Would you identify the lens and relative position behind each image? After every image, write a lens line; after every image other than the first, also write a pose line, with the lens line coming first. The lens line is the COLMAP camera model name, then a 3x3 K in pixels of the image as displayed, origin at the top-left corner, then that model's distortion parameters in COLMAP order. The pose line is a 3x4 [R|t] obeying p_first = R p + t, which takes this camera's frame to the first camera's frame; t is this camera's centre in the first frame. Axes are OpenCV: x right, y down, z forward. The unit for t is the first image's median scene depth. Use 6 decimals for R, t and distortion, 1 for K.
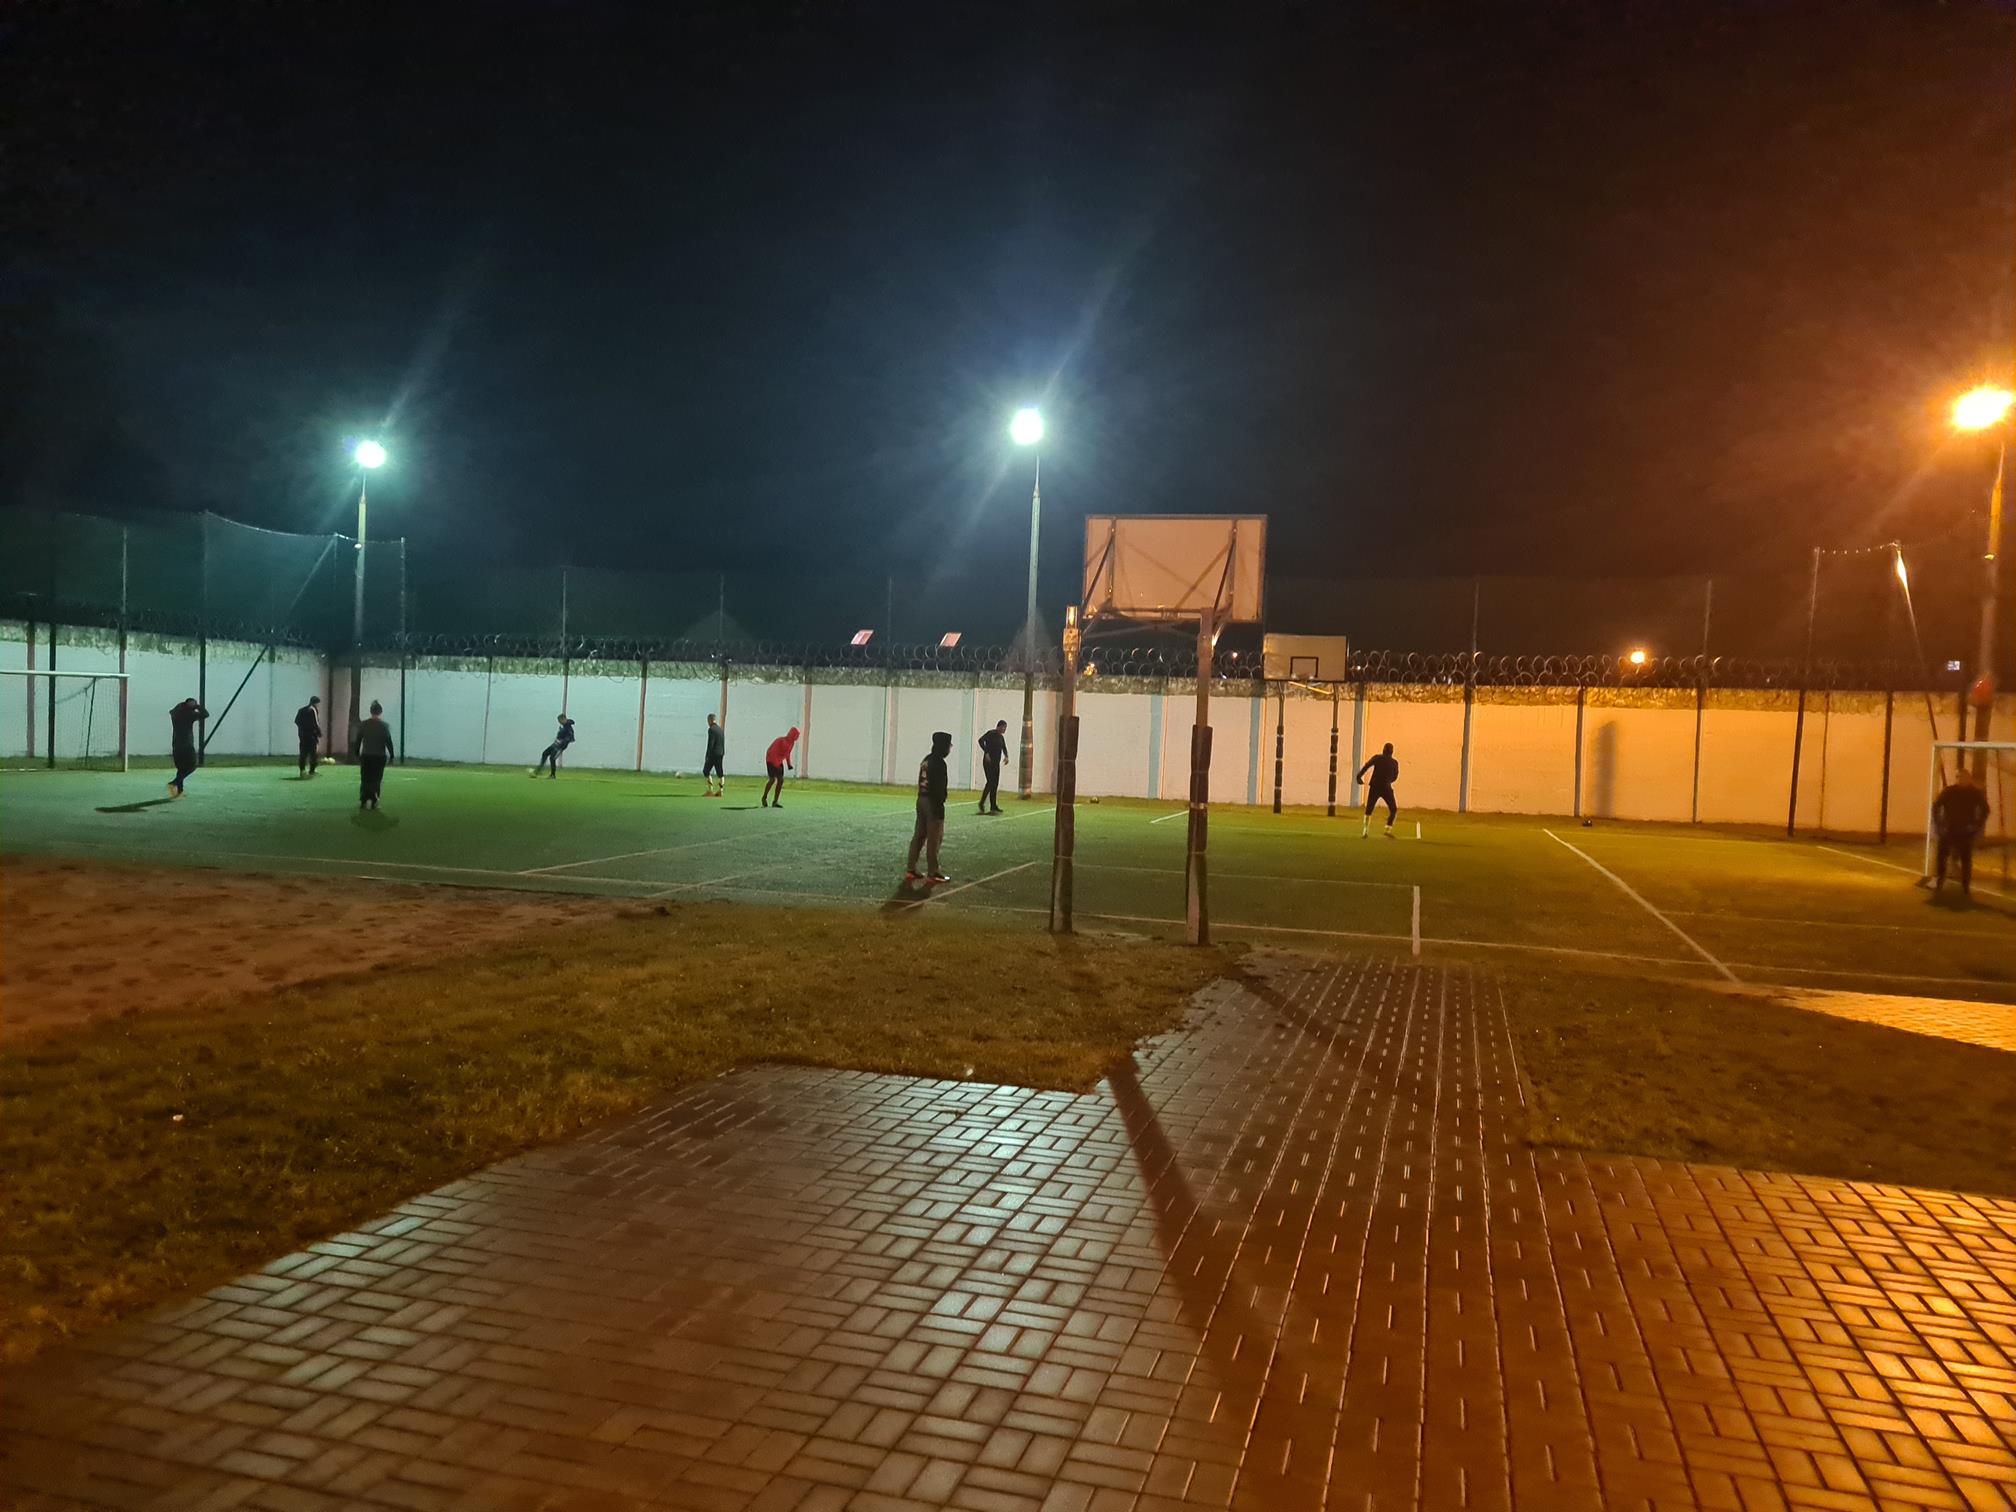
lens RADIAL K [[1513.0, 0, 1013.3], [0, 1513.0, 759.6], [0, 0, 1]] dist [0.062475, -0.050300]
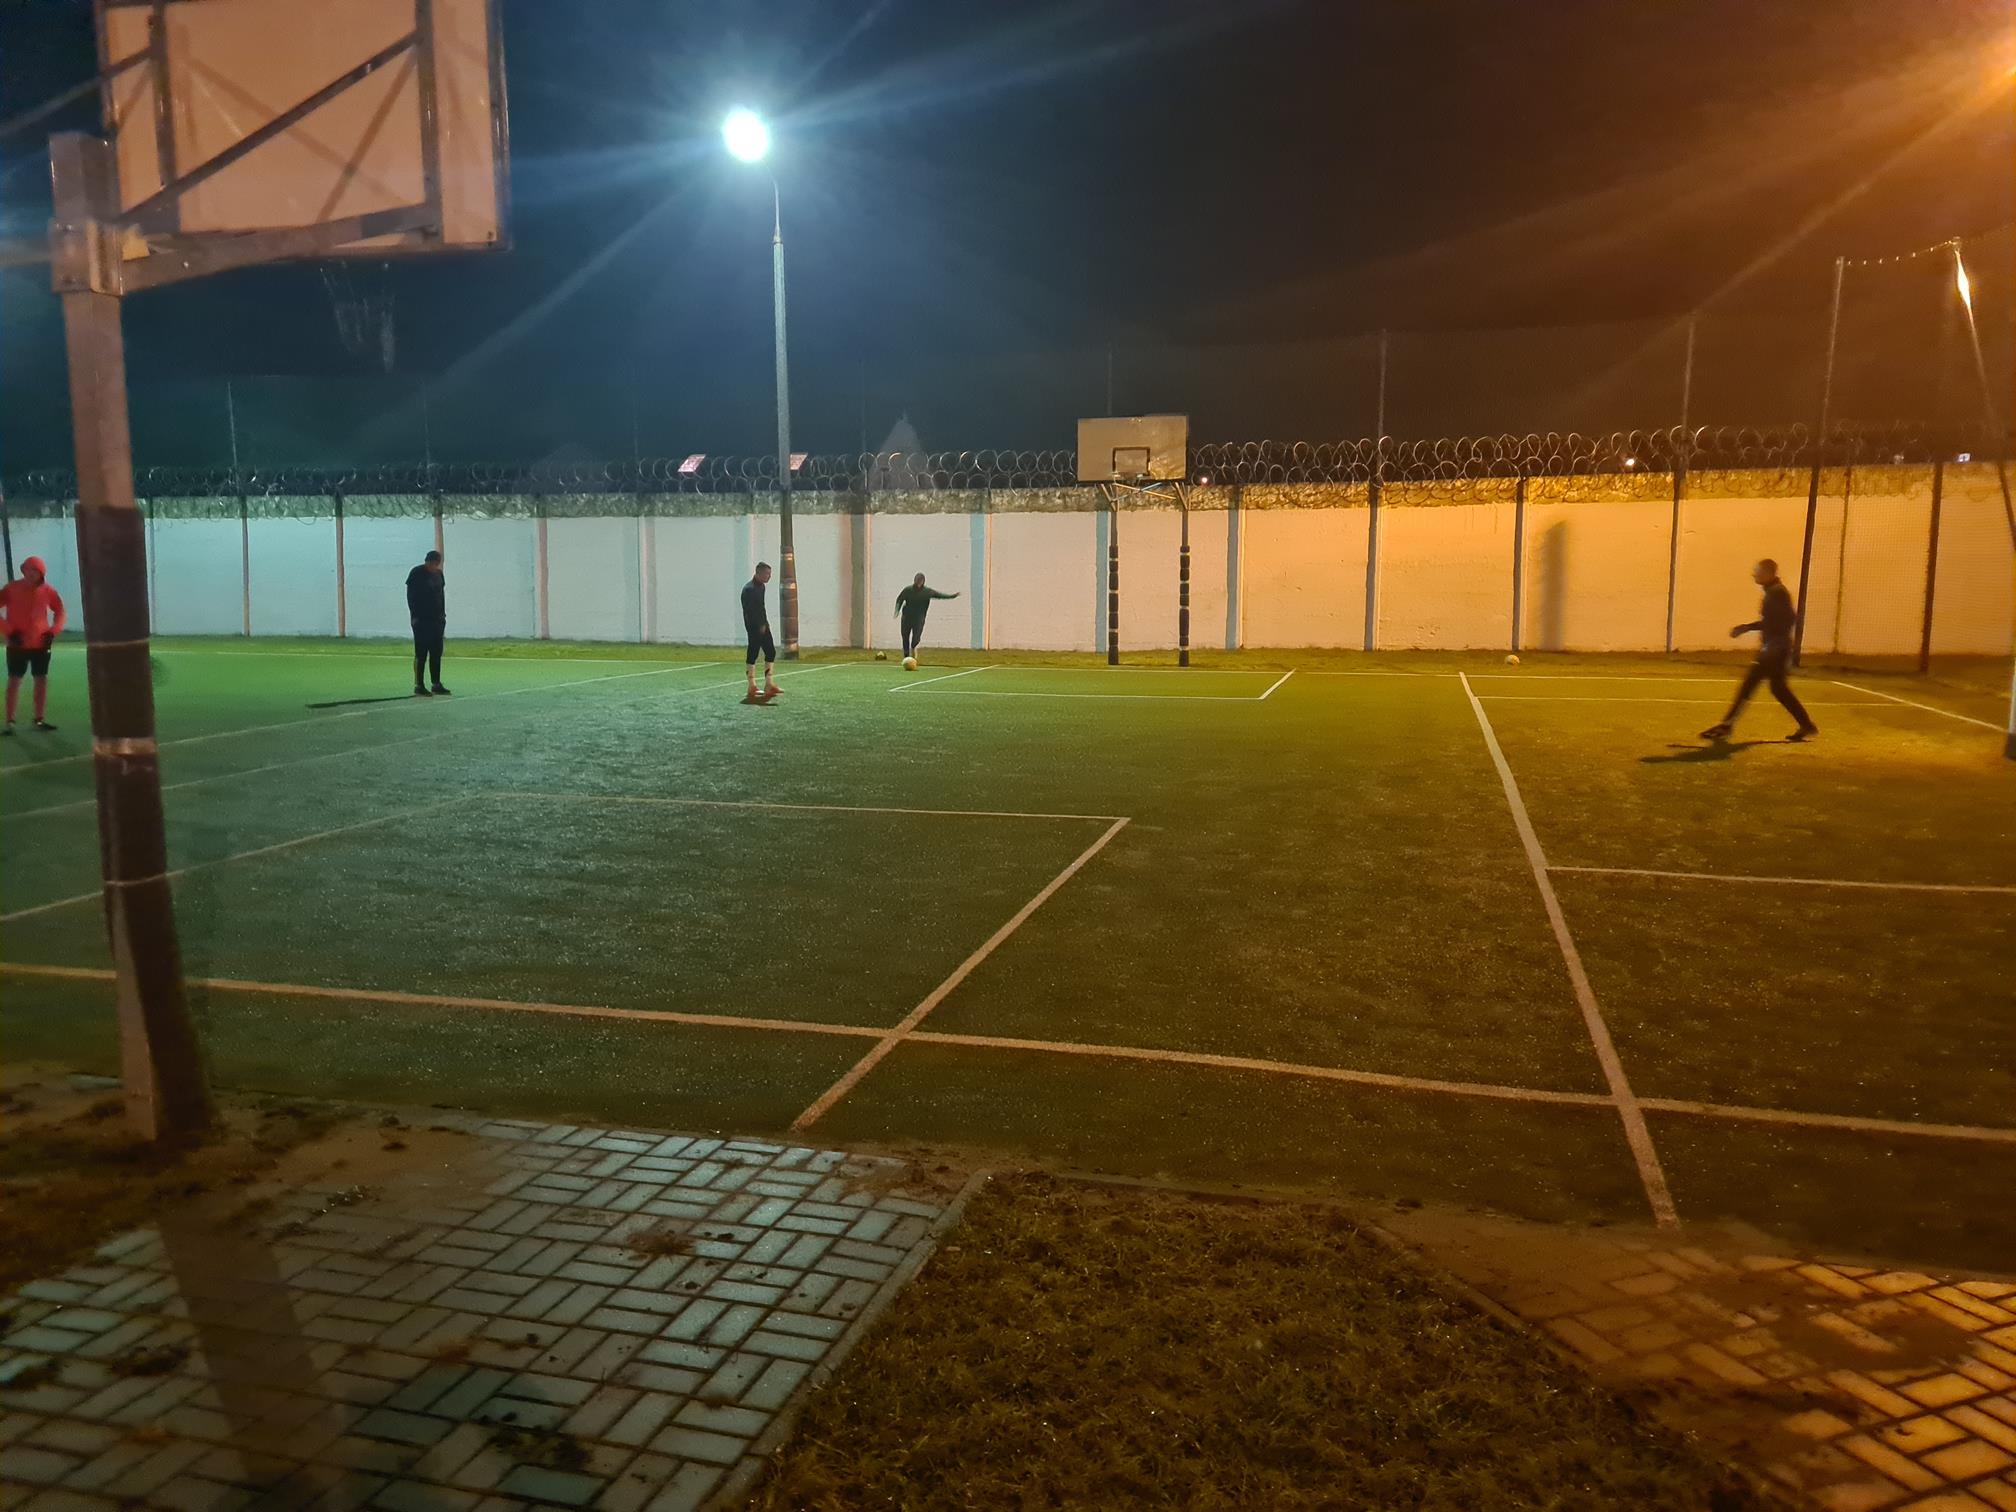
lens RADIAL K [[1513.0, 0, 1016.9], [0, 1513.0, 777.1], [0, 0, 1]] dist [0.062475, -0.050300]
pose [[0.999225, -0.038655, -0.007435, 0.265382], [0.039246, 0.992888, 0.112397, 0.010234], [0.003037, -0.112602, 0.993636, 0.503527]]
